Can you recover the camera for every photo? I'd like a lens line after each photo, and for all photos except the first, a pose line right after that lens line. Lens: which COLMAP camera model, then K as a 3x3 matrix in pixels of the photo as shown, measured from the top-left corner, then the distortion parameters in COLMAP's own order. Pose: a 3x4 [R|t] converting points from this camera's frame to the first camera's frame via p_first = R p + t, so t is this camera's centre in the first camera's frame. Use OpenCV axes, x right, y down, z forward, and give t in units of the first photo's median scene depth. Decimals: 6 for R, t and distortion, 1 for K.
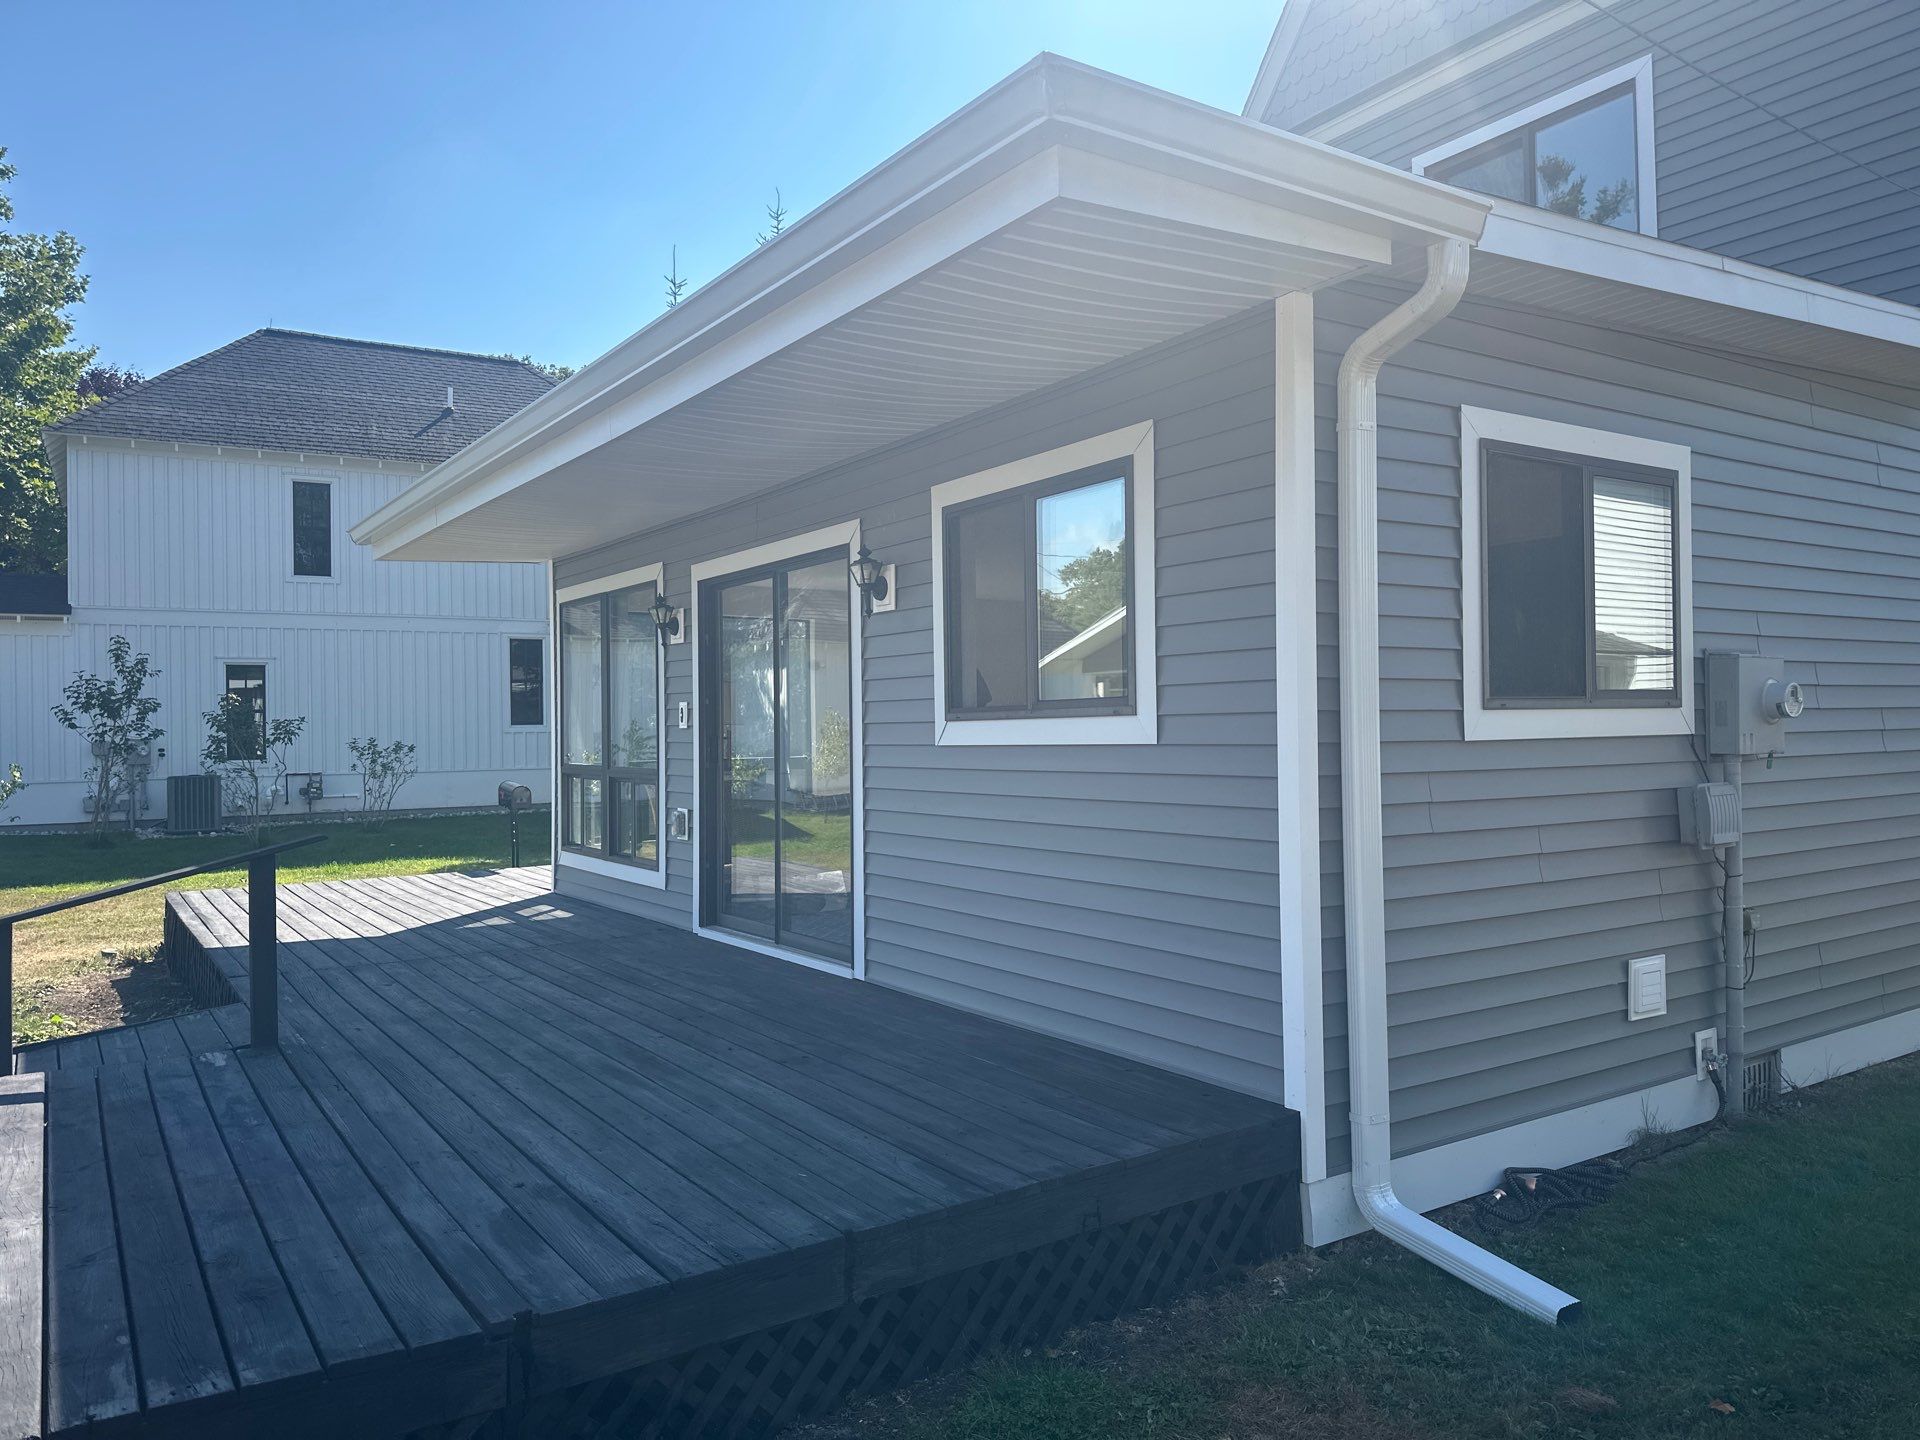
lens RADIAL K [[1374.0, 0, 976.3], [0, 1374.0, 720.3], [0, 0, 1]] dist [0.008829, -0.003711]
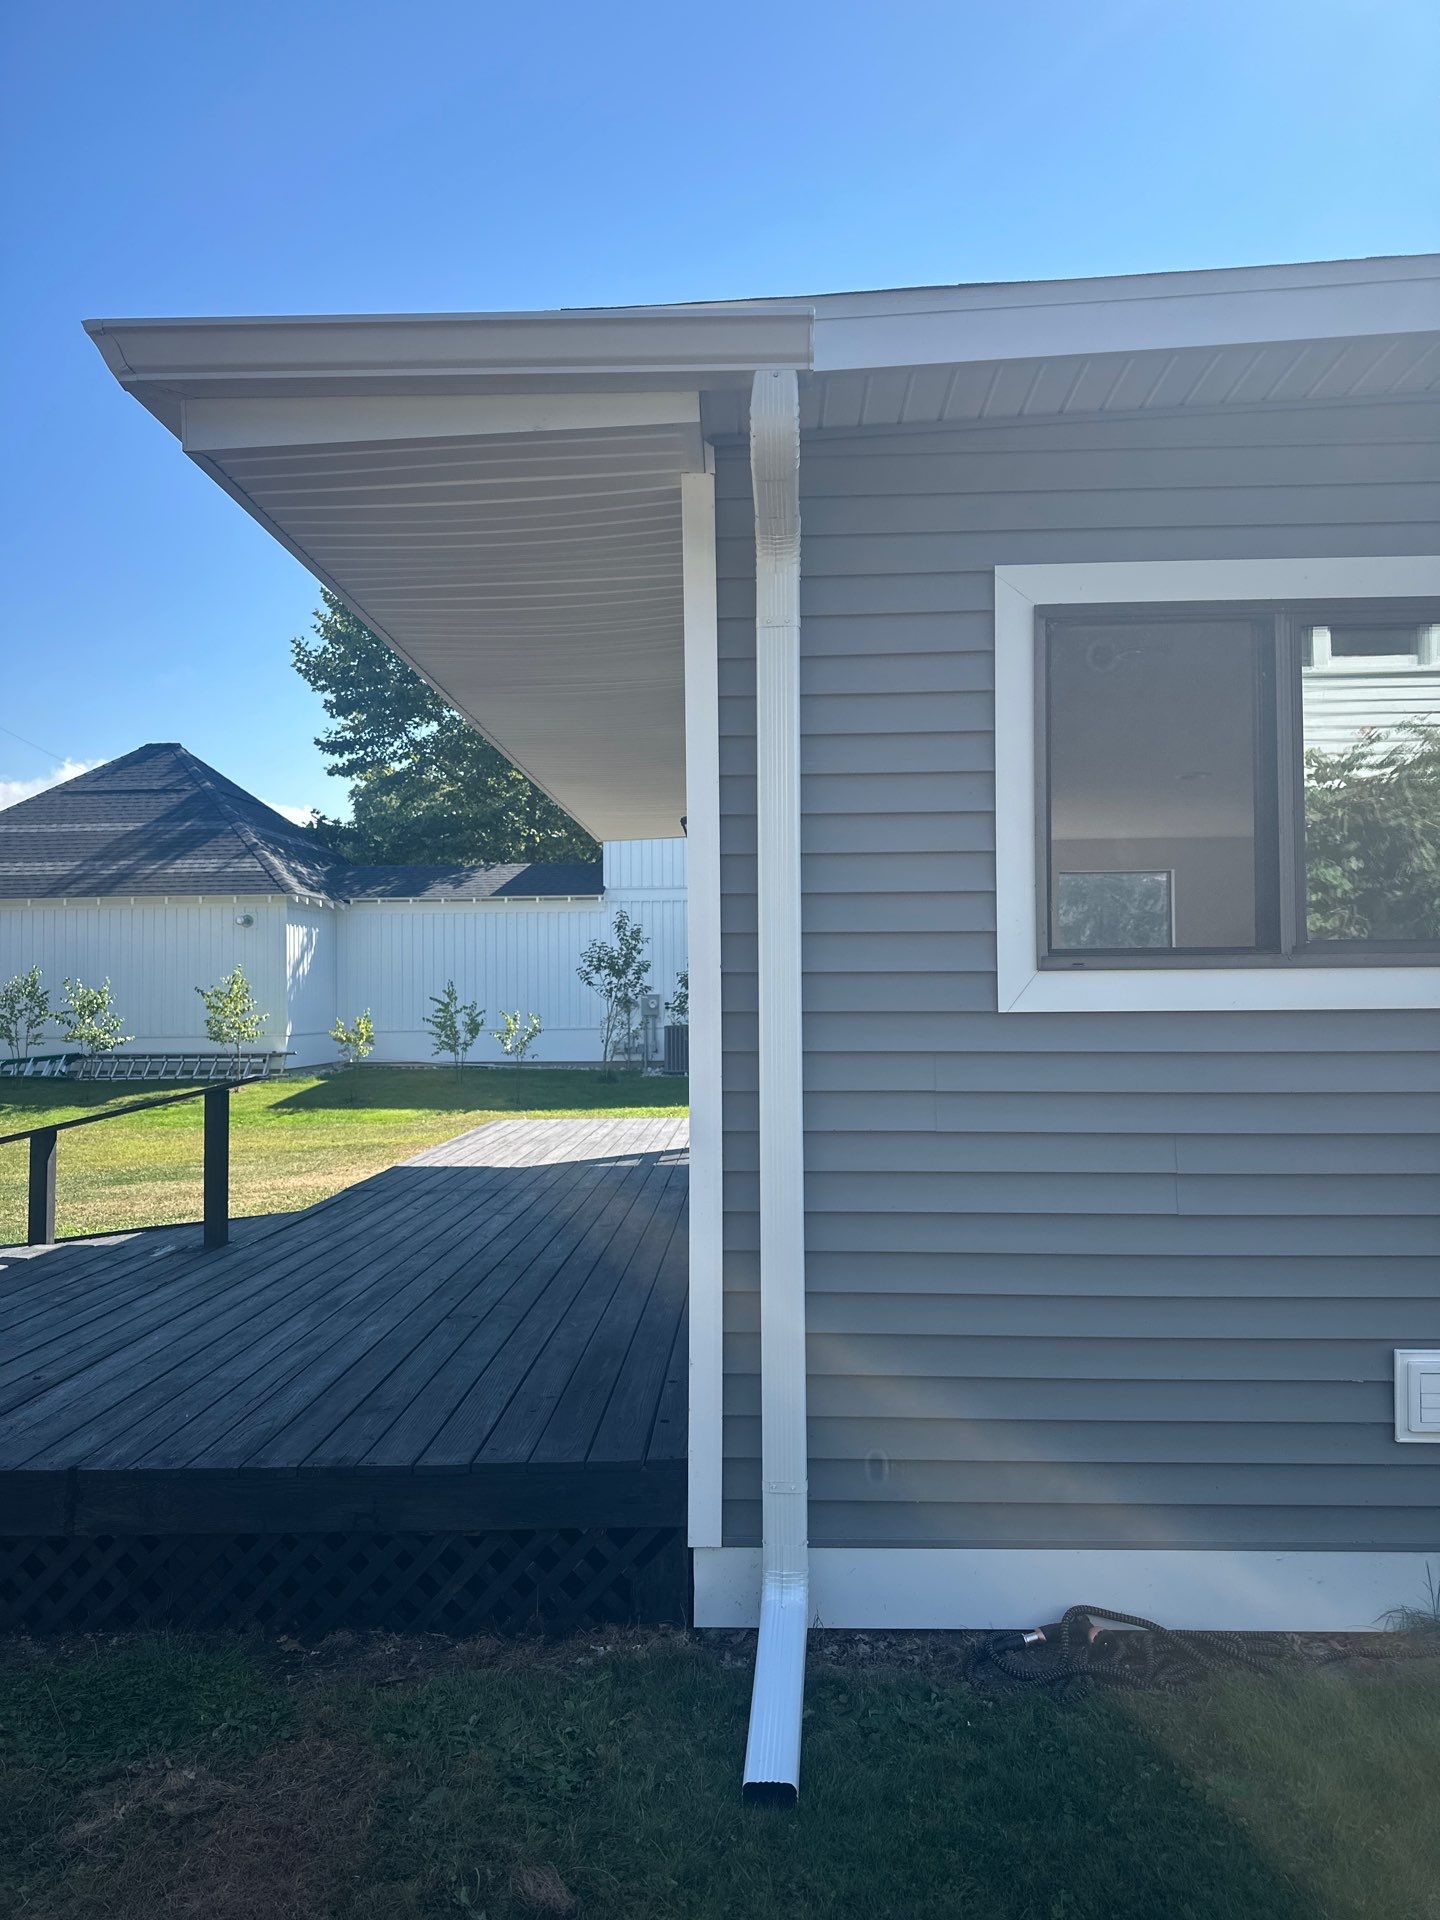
lens RADIAL K [[1374.0, 0, 730.0], [0, 1374.0, 958.7], [0, 0, 1]] dist [0.008829, -0.003711]
pose [[0.786691, -0.019158, -0.617050, 0.685460], [0.015400, 0.999816, -0.011408, -0.008815], [0.617155, -0.000528, 0.786841, 0.314843]]
